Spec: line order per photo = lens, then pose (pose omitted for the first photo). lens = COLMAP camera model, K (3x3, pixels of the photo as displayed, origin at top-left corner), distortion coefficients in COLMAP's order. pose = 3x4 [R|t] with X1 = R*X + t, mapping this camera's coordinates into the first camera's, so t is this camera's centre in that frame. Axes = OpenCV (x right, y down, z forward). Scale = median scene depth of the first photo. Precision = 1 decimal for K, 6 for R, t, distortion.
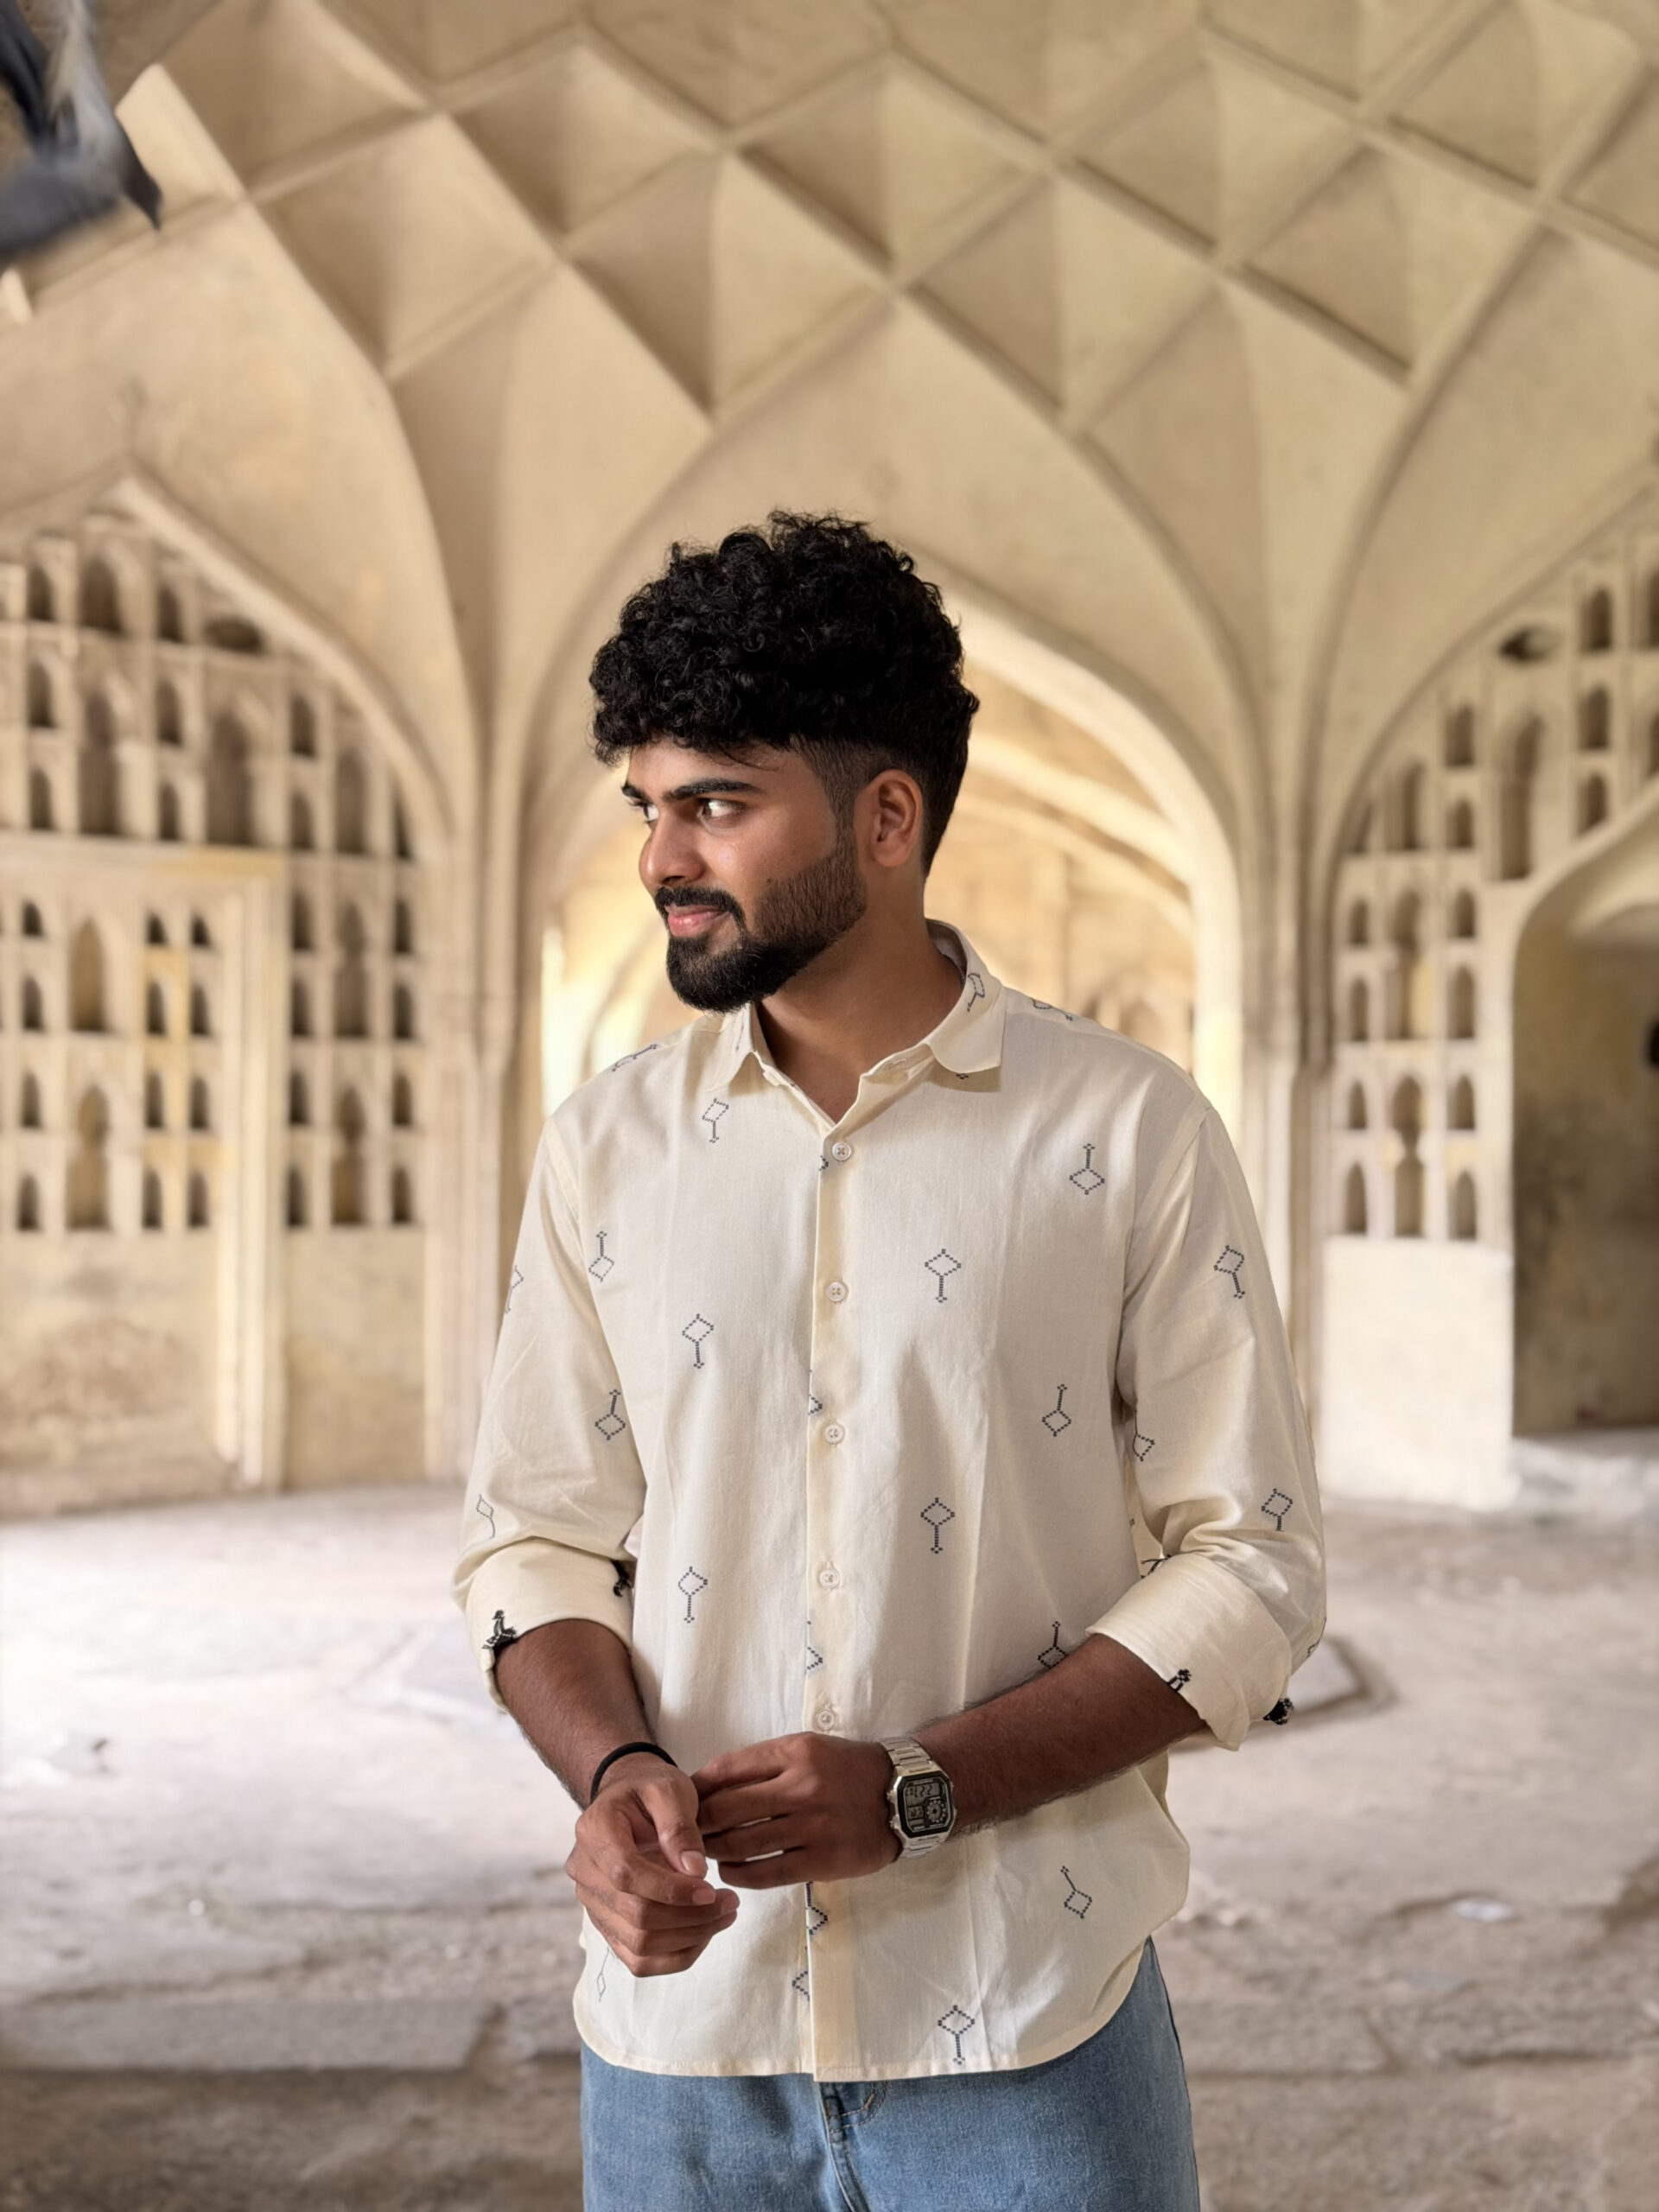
lens RADIAL K [[3009.0, 0, 813.5], [0, 3009.0, 1093.4], [0, 0, 1]] dist [-0.015373, 0.000000]
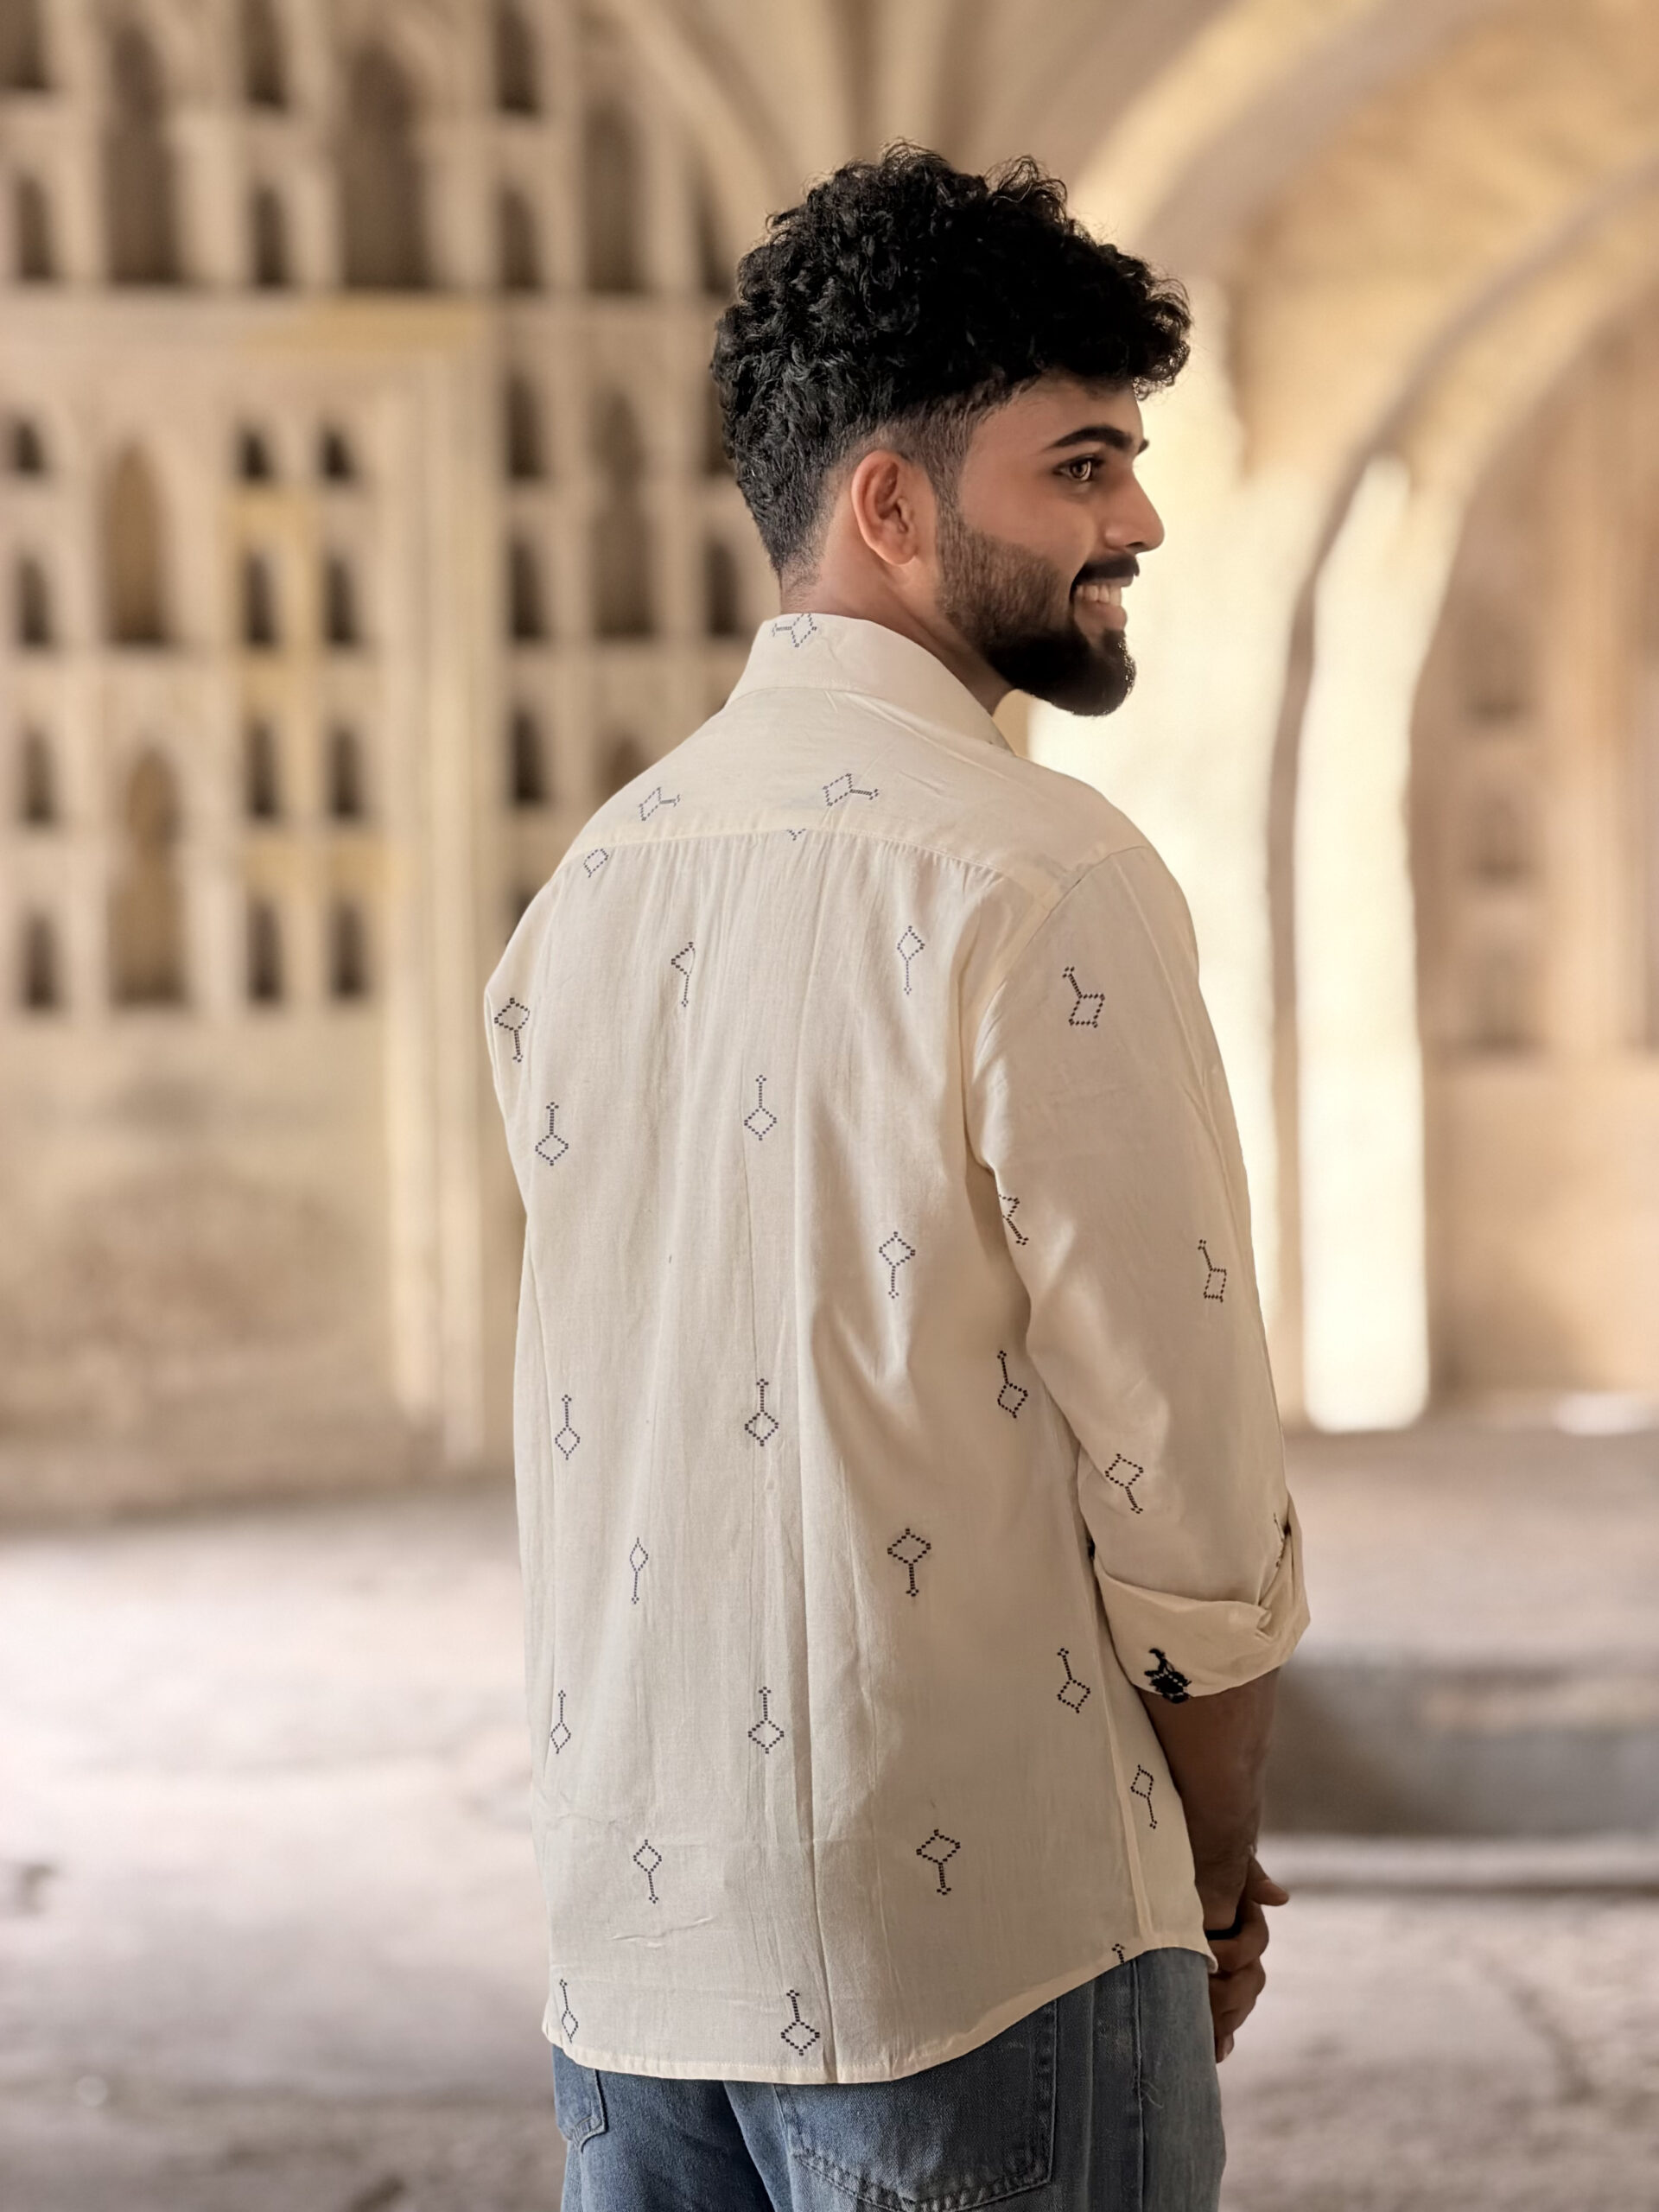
lens RADIAL K [[6416.2, 0, 826.0], [0, 6416.2, 1112.1], [0, 0, 1]] dist [0.015319, 0.000000]
pose [[0.983382, -0.018965, -0.180558, 0.090143], [0.030866, 0.997515, 0.063328, -0.006103], [0.178908, -0.067849, 0.981524, -0.128896]]
